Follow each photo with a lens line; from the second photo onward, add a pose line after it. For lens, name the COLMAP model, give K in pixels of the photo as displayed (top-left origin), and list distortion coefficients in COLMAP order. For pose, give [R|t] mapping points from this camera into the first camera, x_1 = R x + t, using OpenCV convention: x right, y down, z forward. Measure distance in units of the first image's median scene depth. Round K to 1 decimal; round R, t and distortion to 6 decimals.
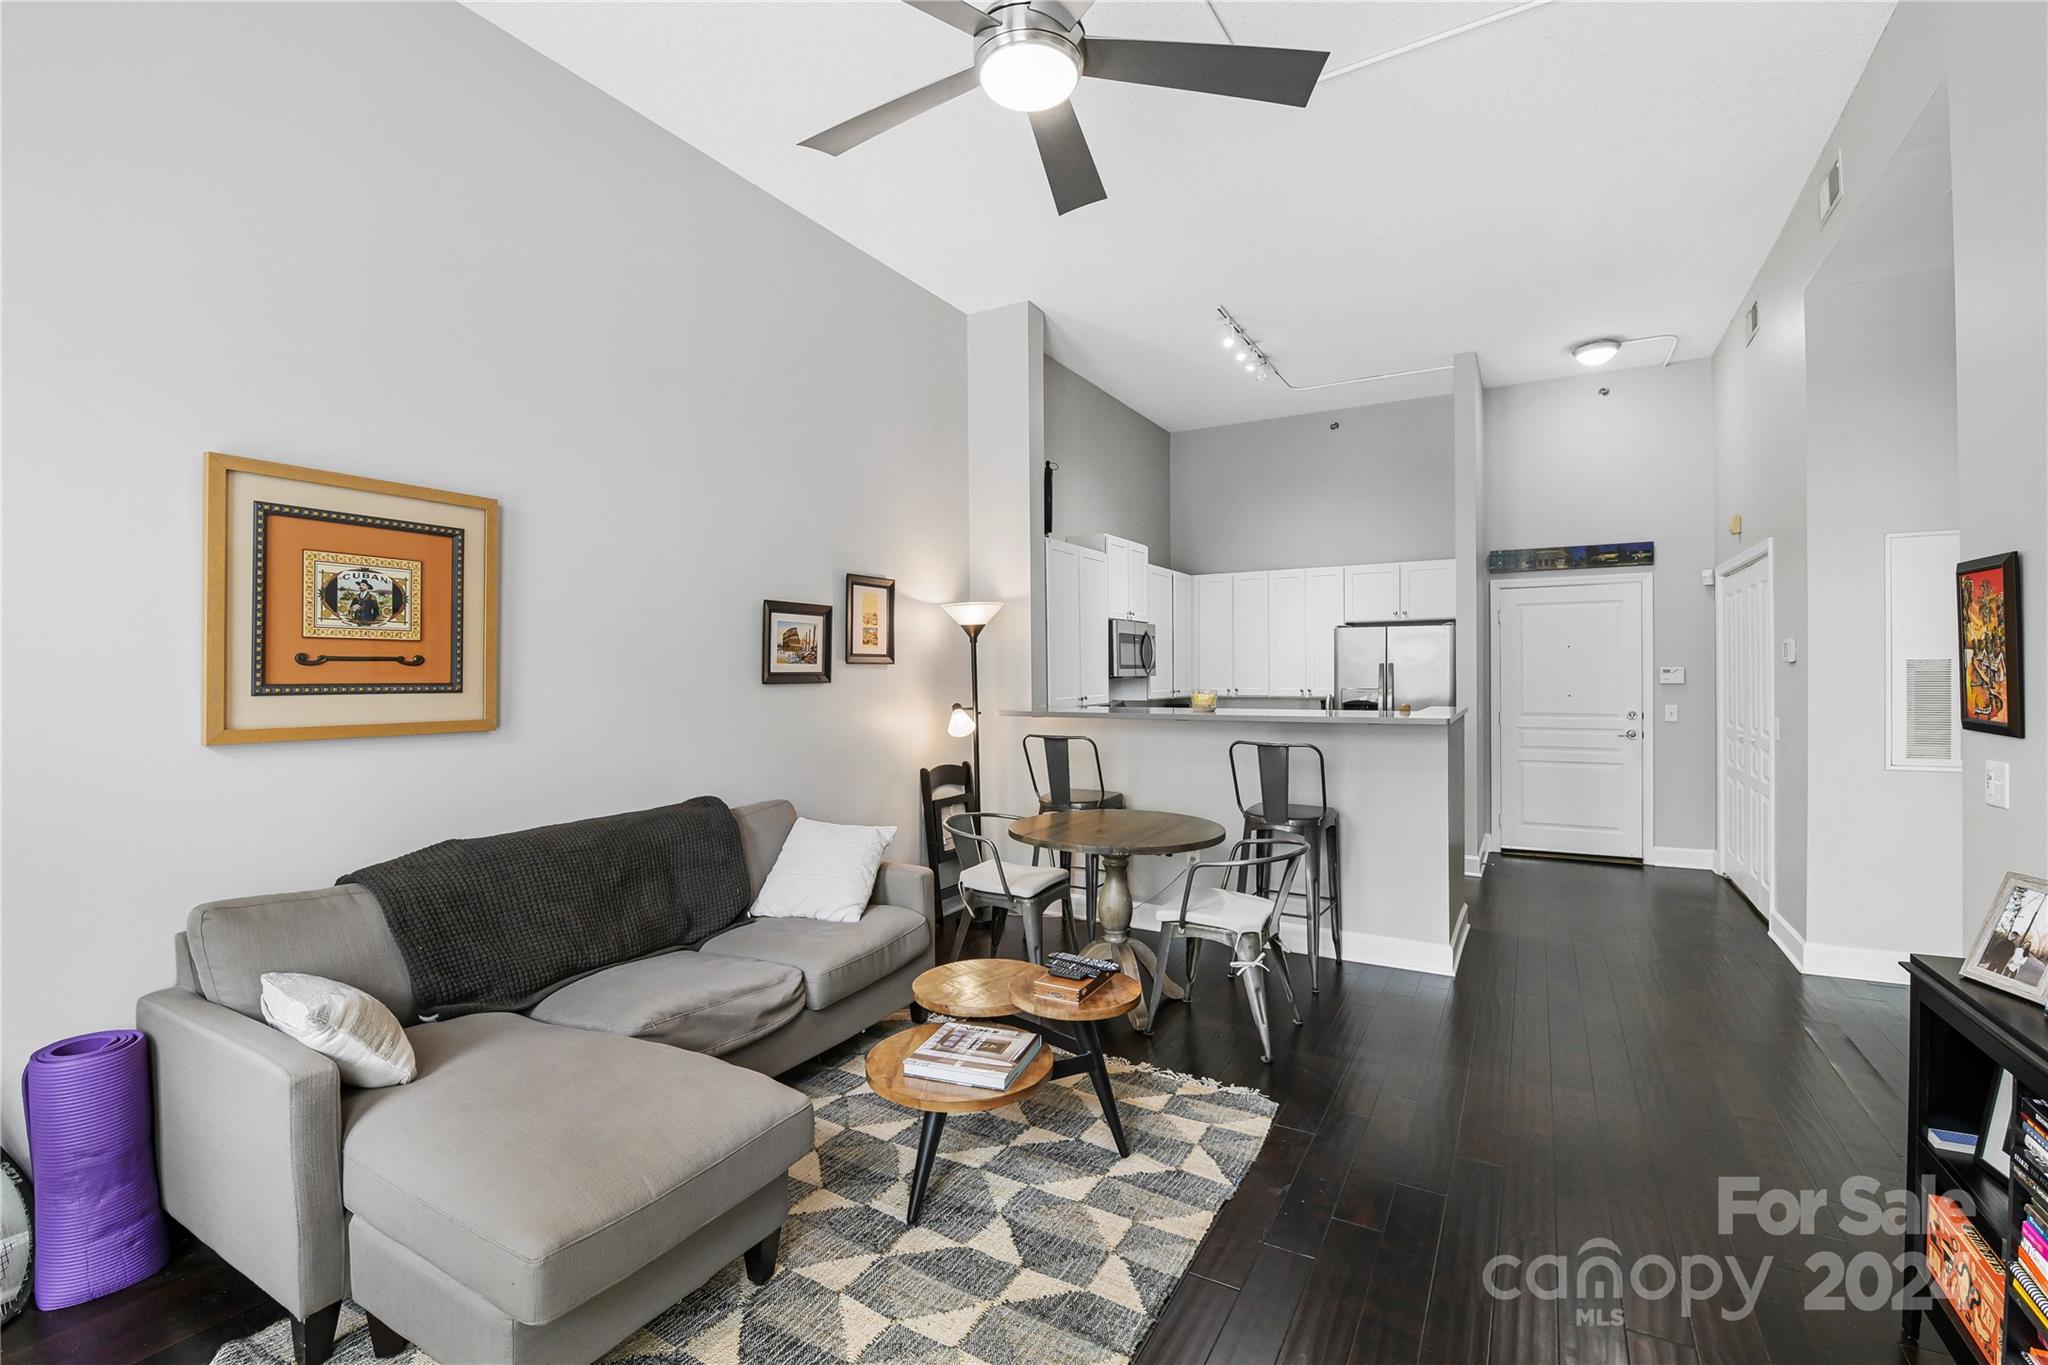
lens RADIAL K [[890.7, 0, 1023.7], [0, 890.7, 681.8], [0, 0, 1]] dist [-0.001626, -0.015000]
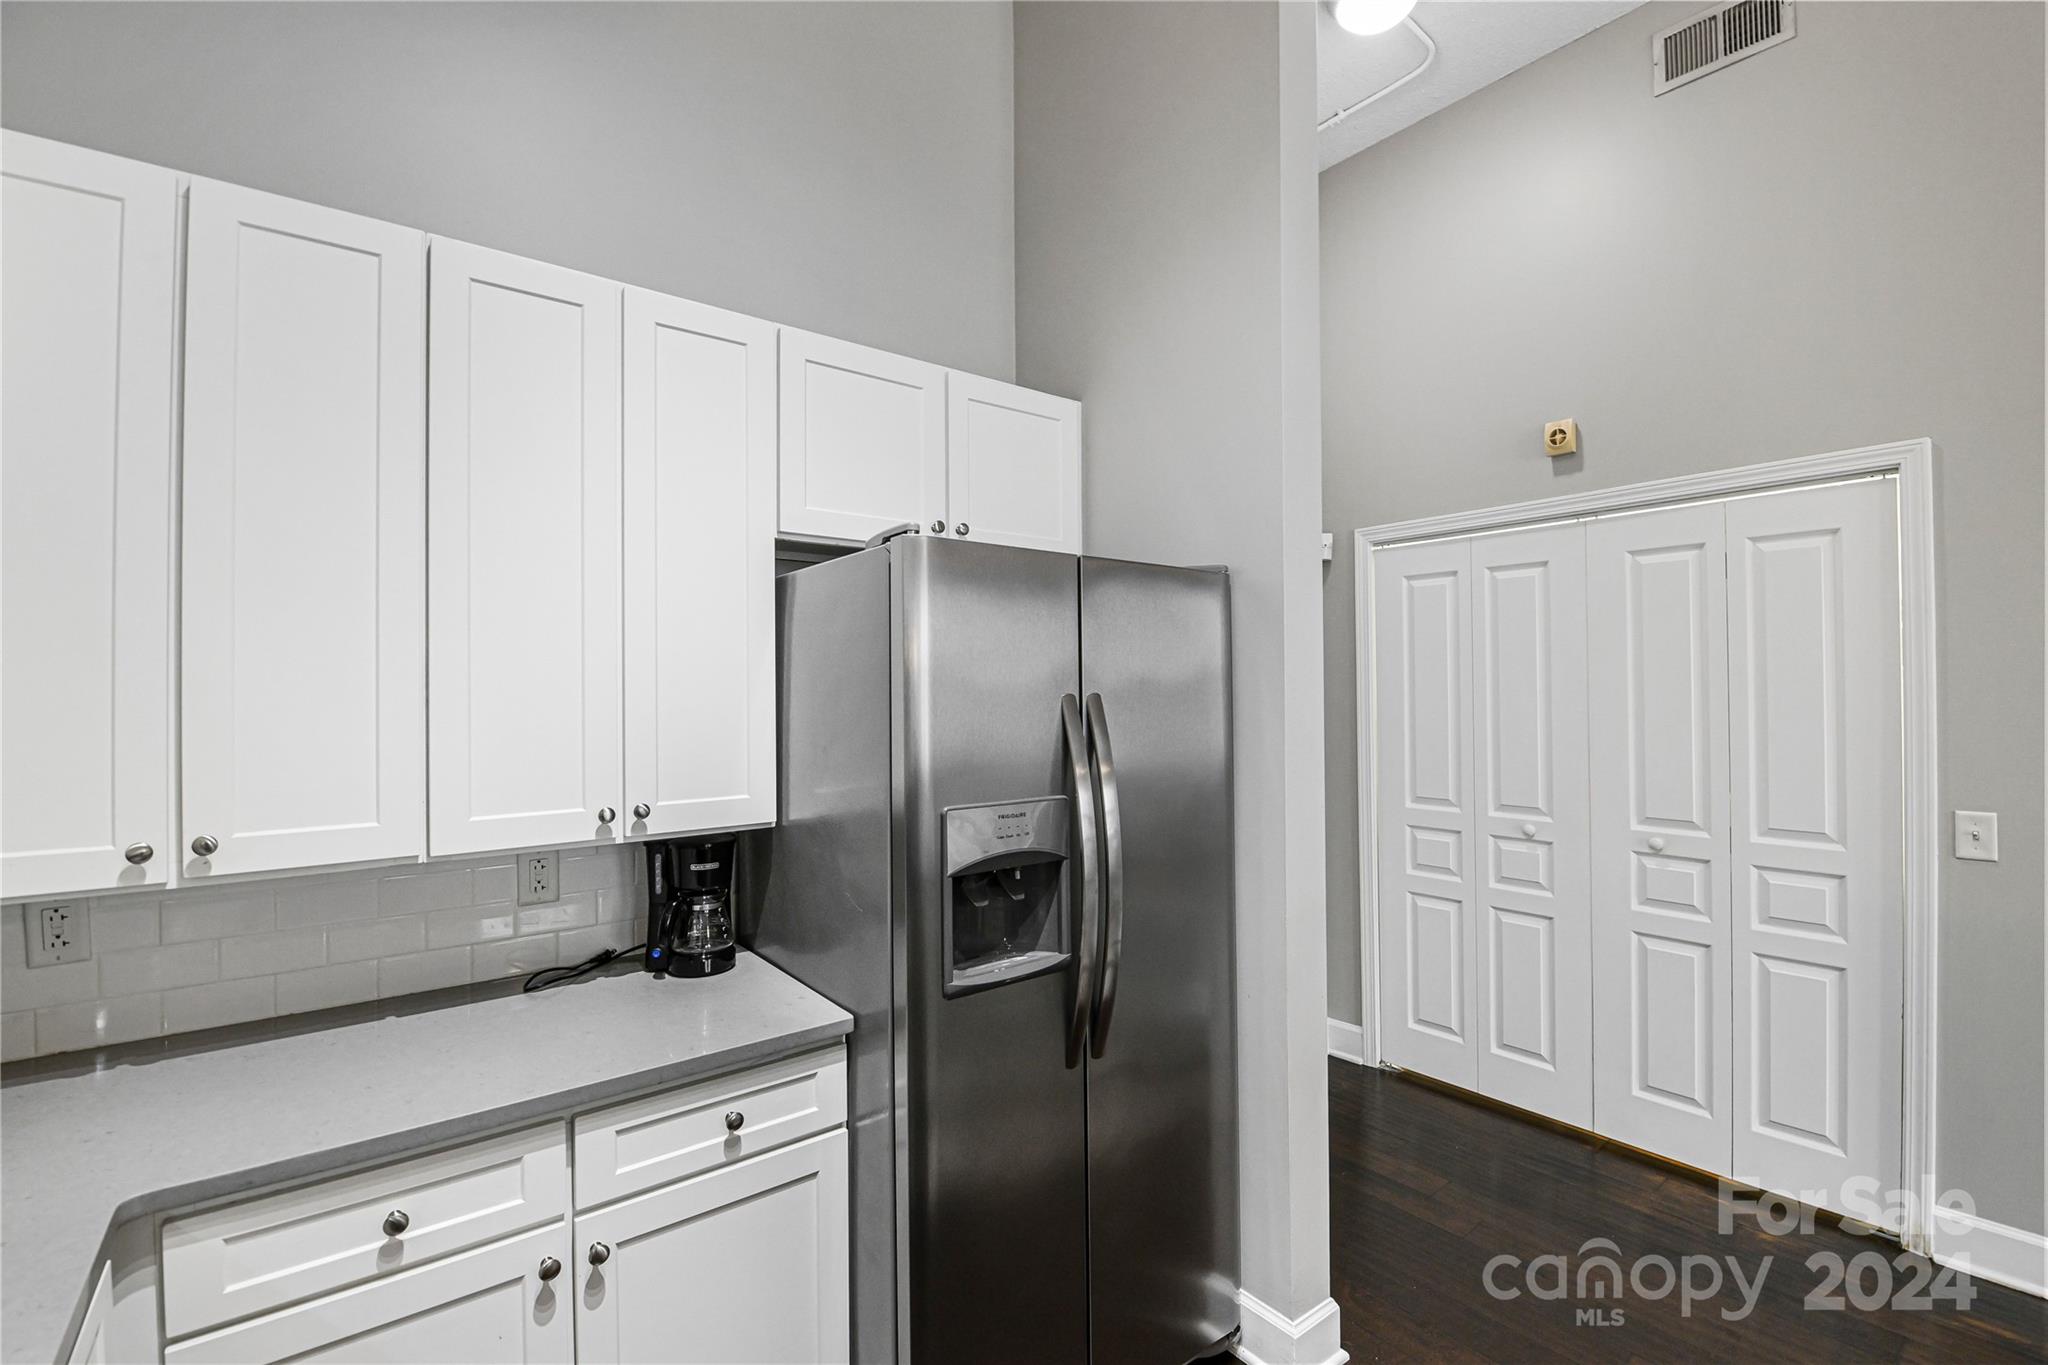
lens RADIAL K [[912.4, 0, 1051.1], [0, 912.4, 686.0], [0, 0, 1]] dist [-0.006397, -0.000565]
pose [[0.349840, 0.013982, 0.936705, 0.210763], [0.017346, 0.999621, -0.021399, -0.024521], [-0.936649, 0.023734, 0.349465, 1.255034]]
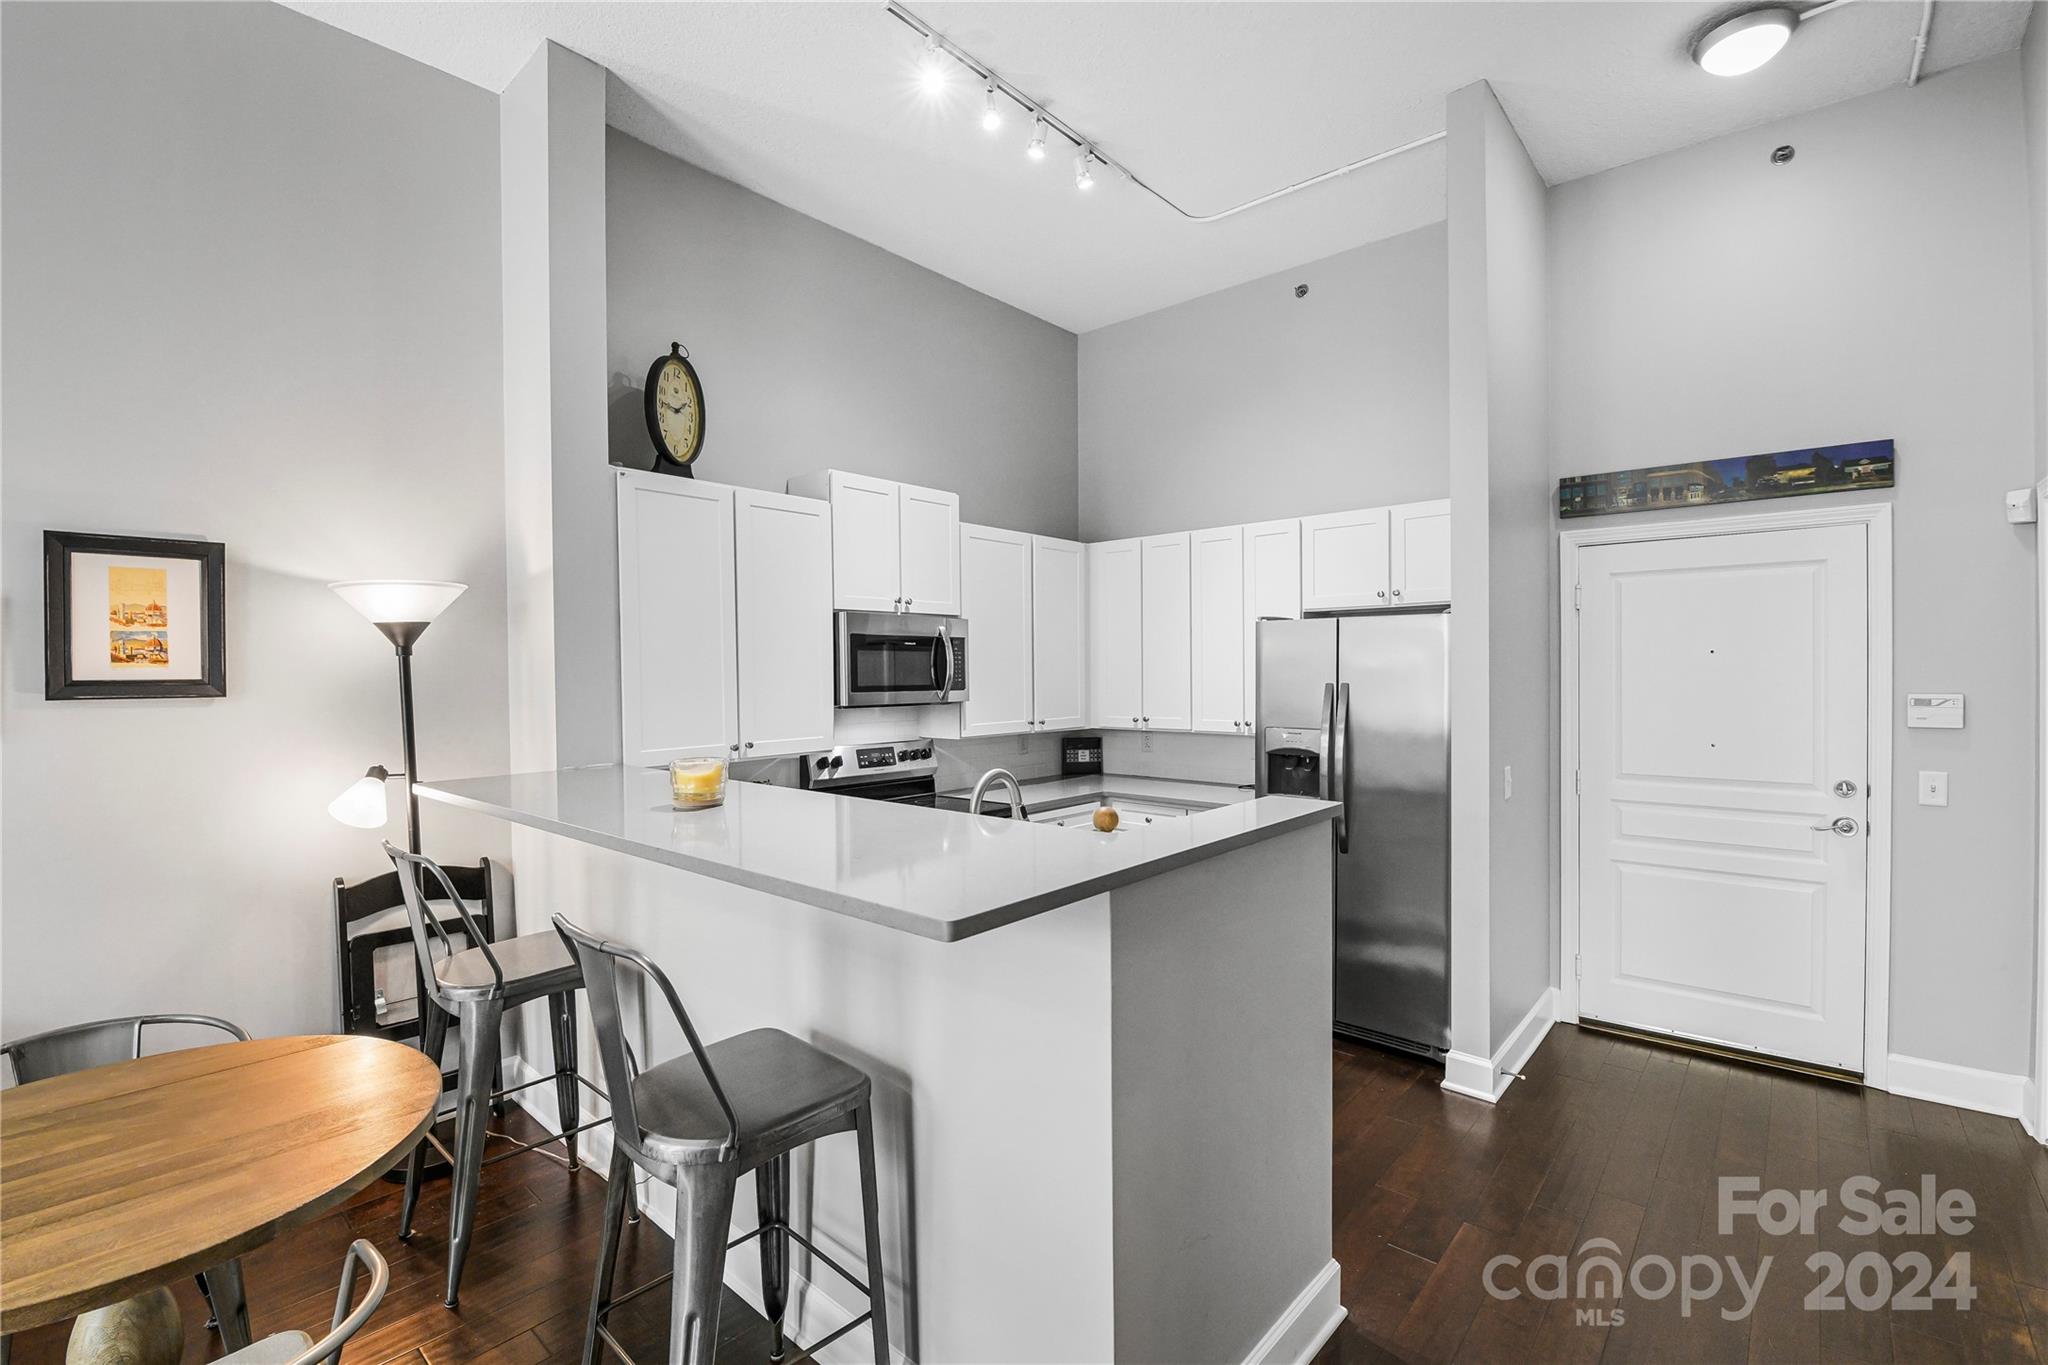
lens RADIAL K [[893.7, 0, 1025.7], [0, 893.7, 684.0], [0, 0, 1]] dist [-0.002147, -0.010636]
pose [[0.980035, 0.003001, -0.198802, 0.449599], [-0.001969, 0.999984, 0.005390, -0.031799], [0.198815, -0.004891, 0.980025, 0.566864]]
